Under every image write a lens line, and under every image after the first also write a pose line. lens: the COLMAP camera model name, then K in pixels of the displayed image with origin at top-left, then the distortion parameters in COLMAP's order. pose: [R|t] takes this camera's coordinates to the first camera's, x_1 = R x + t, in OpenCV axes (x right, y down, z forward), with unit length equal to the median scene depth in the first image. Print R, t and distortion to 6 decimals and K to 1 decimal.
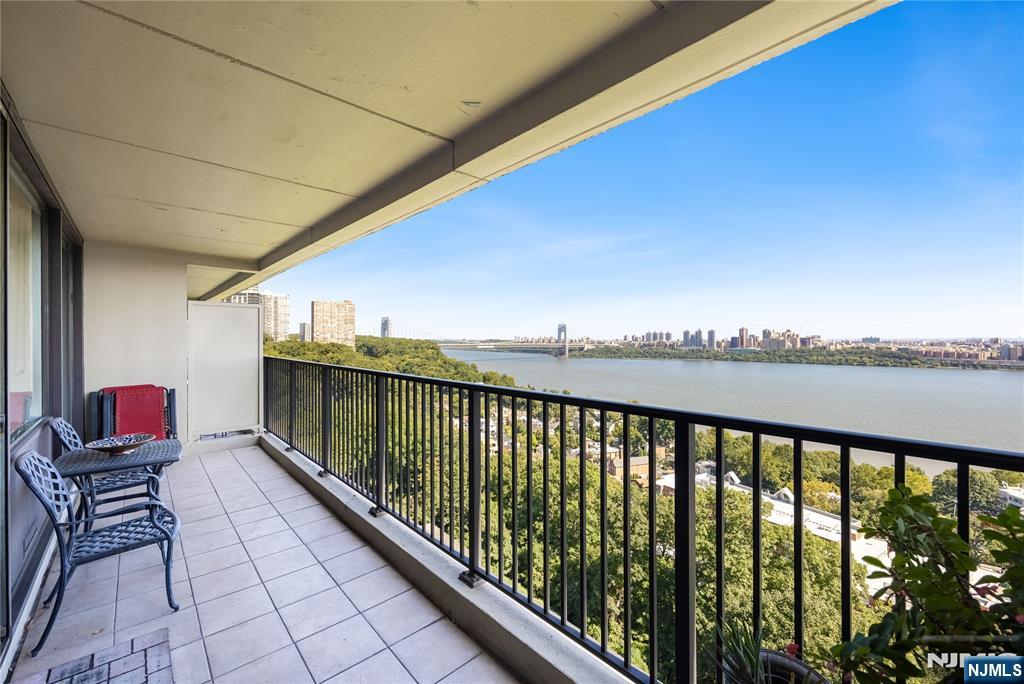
lens RADIAL K [[416.7, 0, 517.1], [0, 416.7, 342.3], [0, 0, 1]] dist [0.000527, 0.000176]
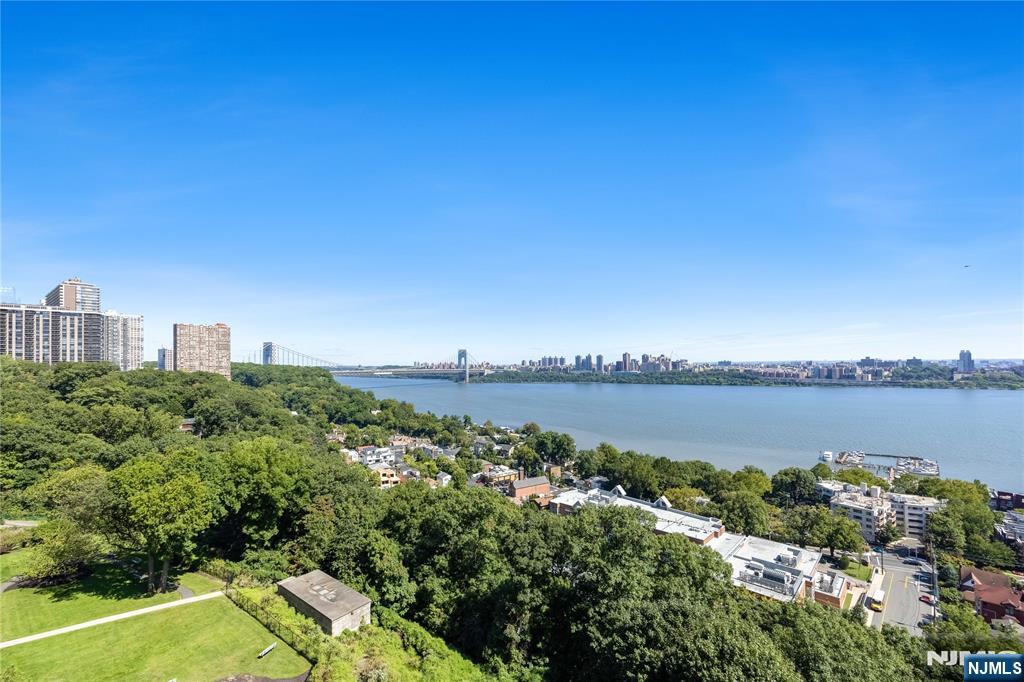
lens RADIAL K [[653.7, 0, 512.0], [0, 653.7, 341.0], [0, 0, 1]] dist [0.065373, 0.000420]
pose [[0.964685, 0.000015, 0.263406, -0.192382], [0.010132, 0.999258, -0.037163, -0.004428], [-0.263211, 0.038520, 0.963969, -0.554814]]
